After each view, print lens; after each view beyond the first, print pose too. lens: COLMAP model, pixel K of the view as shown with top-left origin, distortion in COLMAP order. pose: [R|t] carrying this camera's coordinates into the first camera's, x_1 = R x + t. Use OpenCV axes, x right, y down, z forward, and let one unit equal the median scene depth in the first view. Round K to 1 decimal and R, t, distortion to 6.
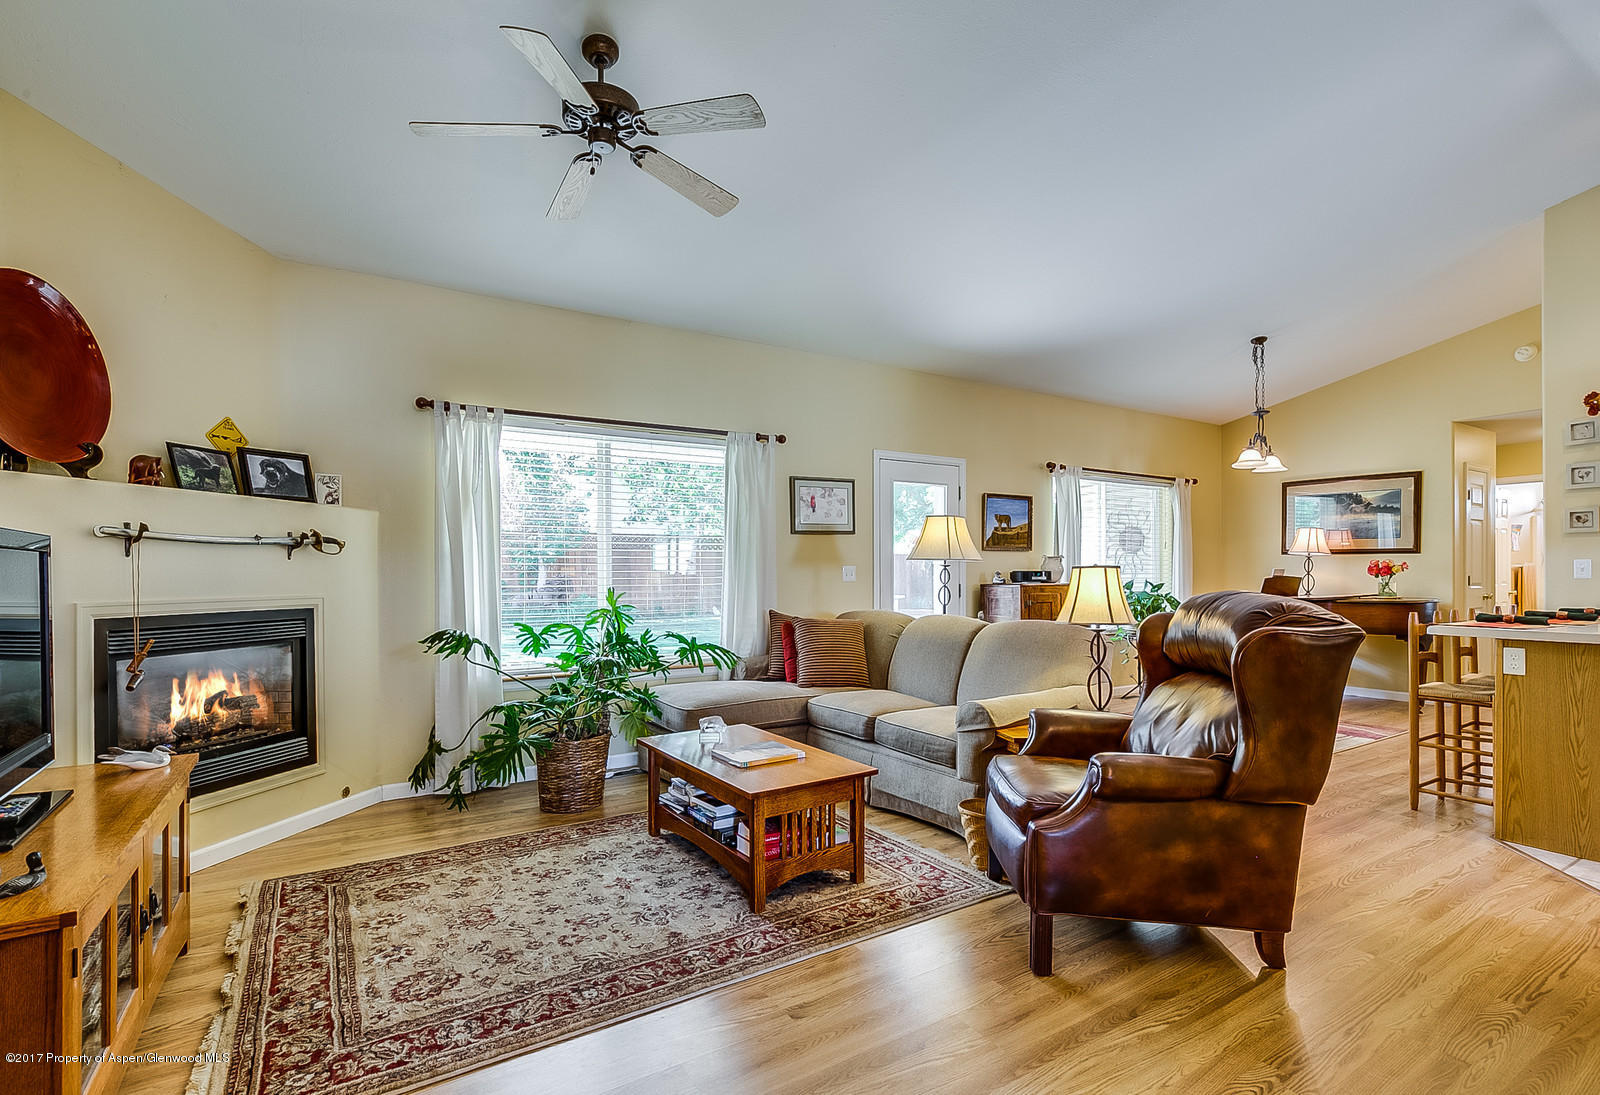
lens RADIAL K [[752.9, 0, 794.7], [0, 752.9, 580.2], [0, 0, 1]] dist [-0.000635, -0.000717]
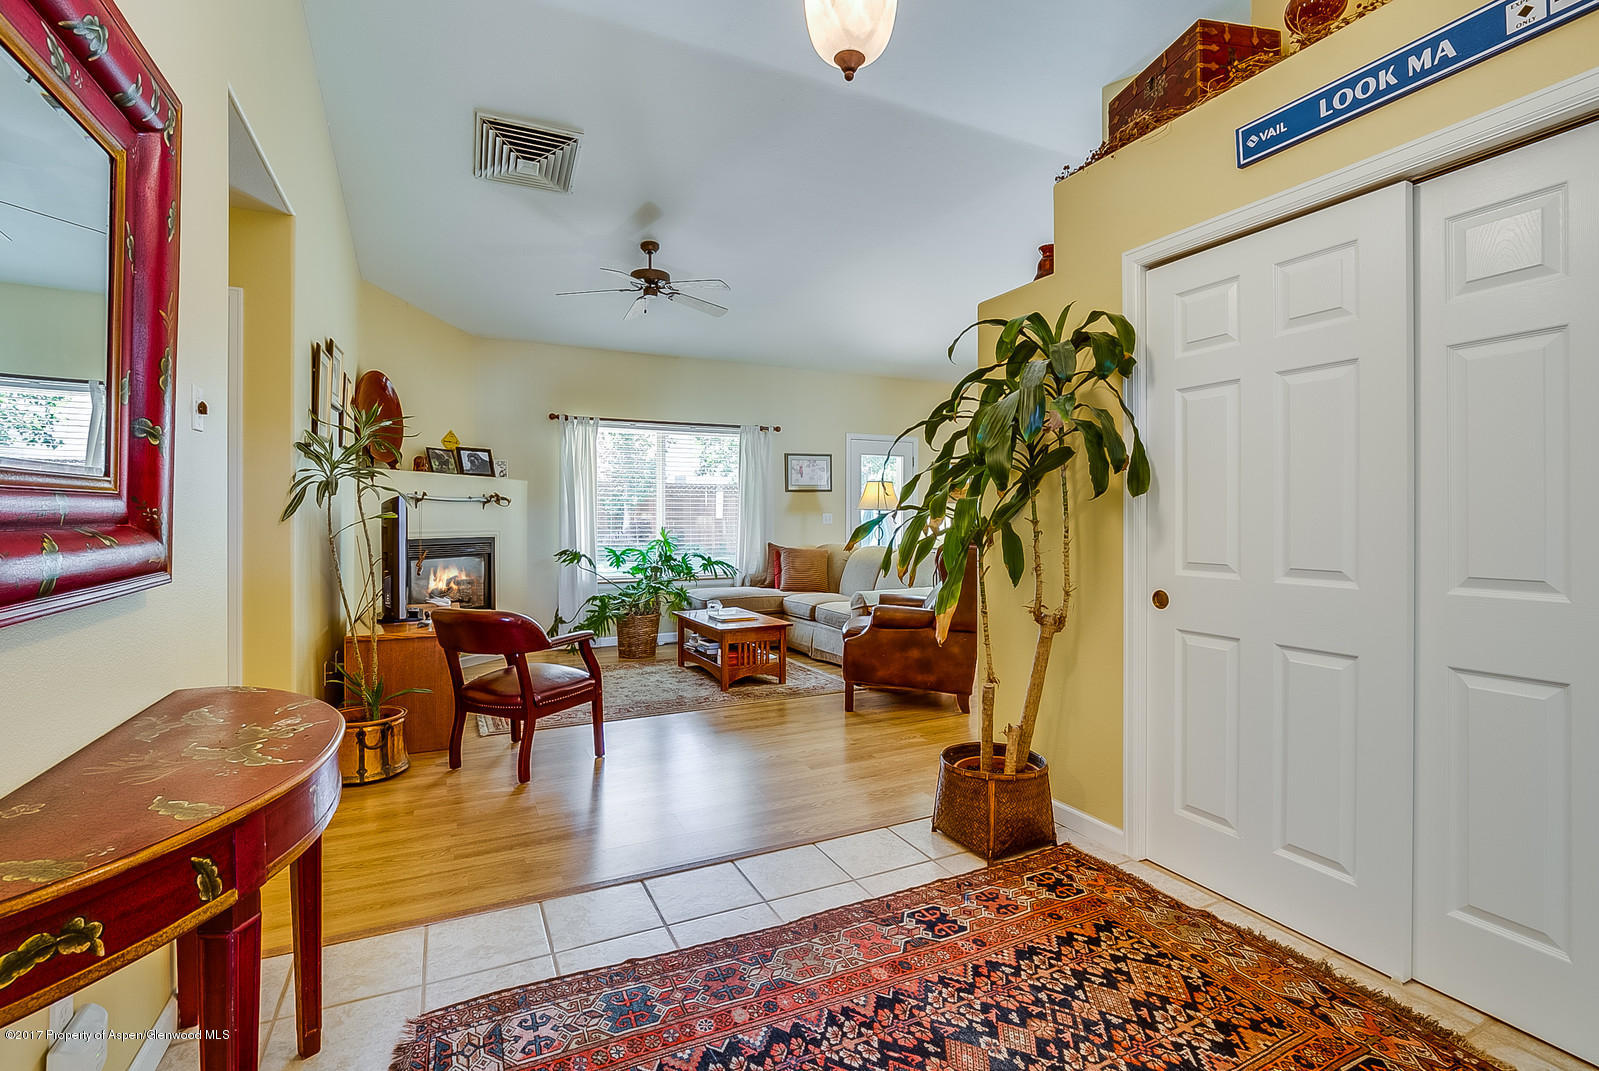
lens RADIAL K [[720.4, 0, 798.3], [0, 720.4, 522.8], [0, 0, 1]] dist [0.000094, 0.000053]
pose [[0.995478, 0.004942, -0.094863, 0.218266], [-0.005141, 0.999985, -0.001856, 0.003310], [0.094853, 0.002335, 0.995489, -0.582614]]
